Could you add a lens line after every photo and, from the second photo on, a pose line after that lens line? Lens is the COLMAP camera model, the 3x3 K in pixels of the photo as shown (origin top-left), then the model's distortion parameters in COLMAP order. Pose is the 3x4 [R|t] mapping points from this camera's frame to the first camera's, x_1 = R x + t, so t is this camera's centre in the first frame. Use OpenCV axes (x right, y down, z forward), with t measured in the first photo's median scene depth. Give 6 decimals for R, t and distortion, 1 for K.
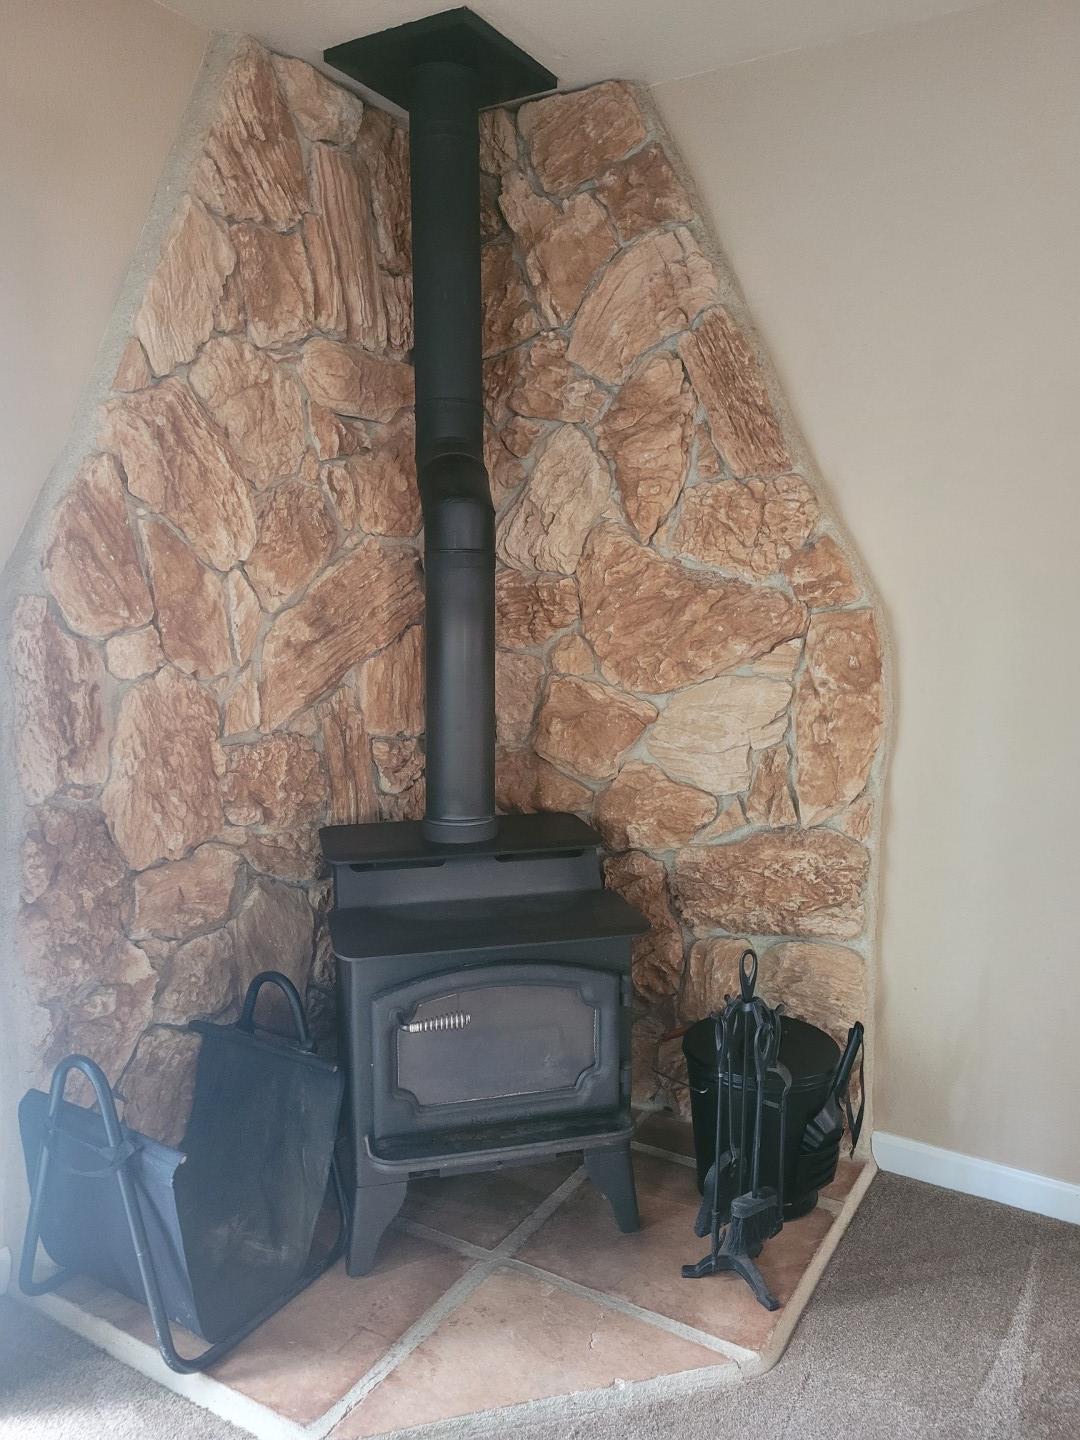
lens RADIAL K [[1090.4, 0, 540.0], [0, 1090.4, 720.0], [0, 0, 1]] dist [0.056836, -0.056655]
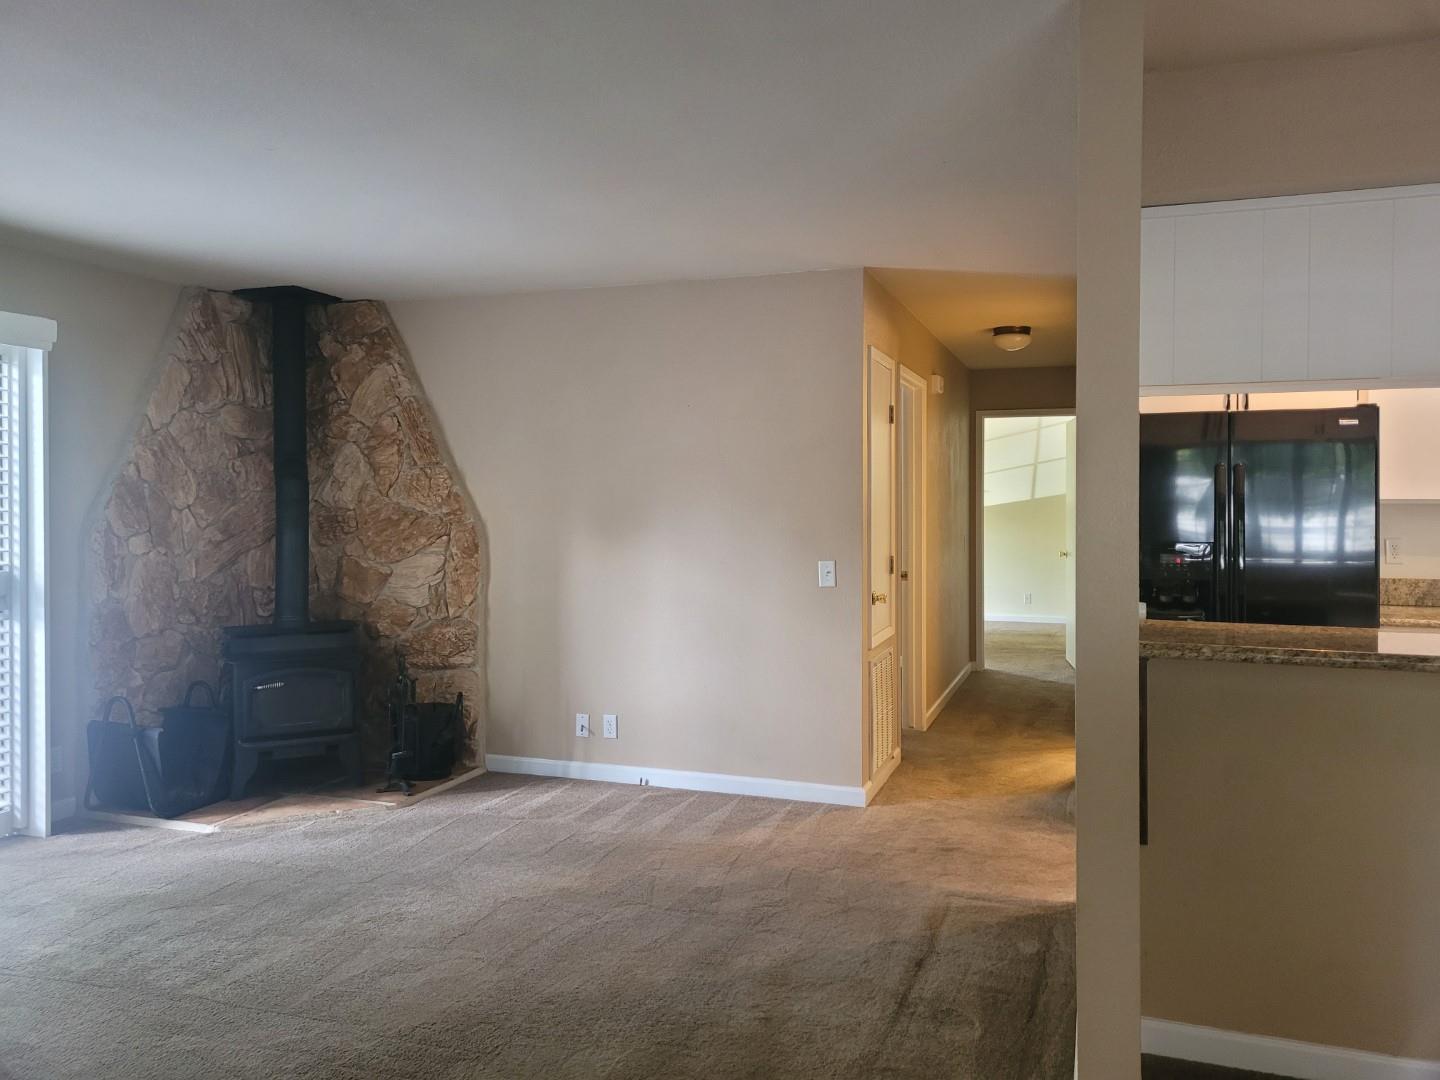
lens RADIAL K [[1090.4, 0, 706.4], [0, 1090.4, 511.6], [0, 0, 1]] dist [0.056836, -0.056655]
pose [[0.981426, -0.007581, 0.191690, 0.326396], [0.031901, 0.991756, -0.124105, 0.177694], [-0.189168, 0.127915, 0.973577, -1.355645]]
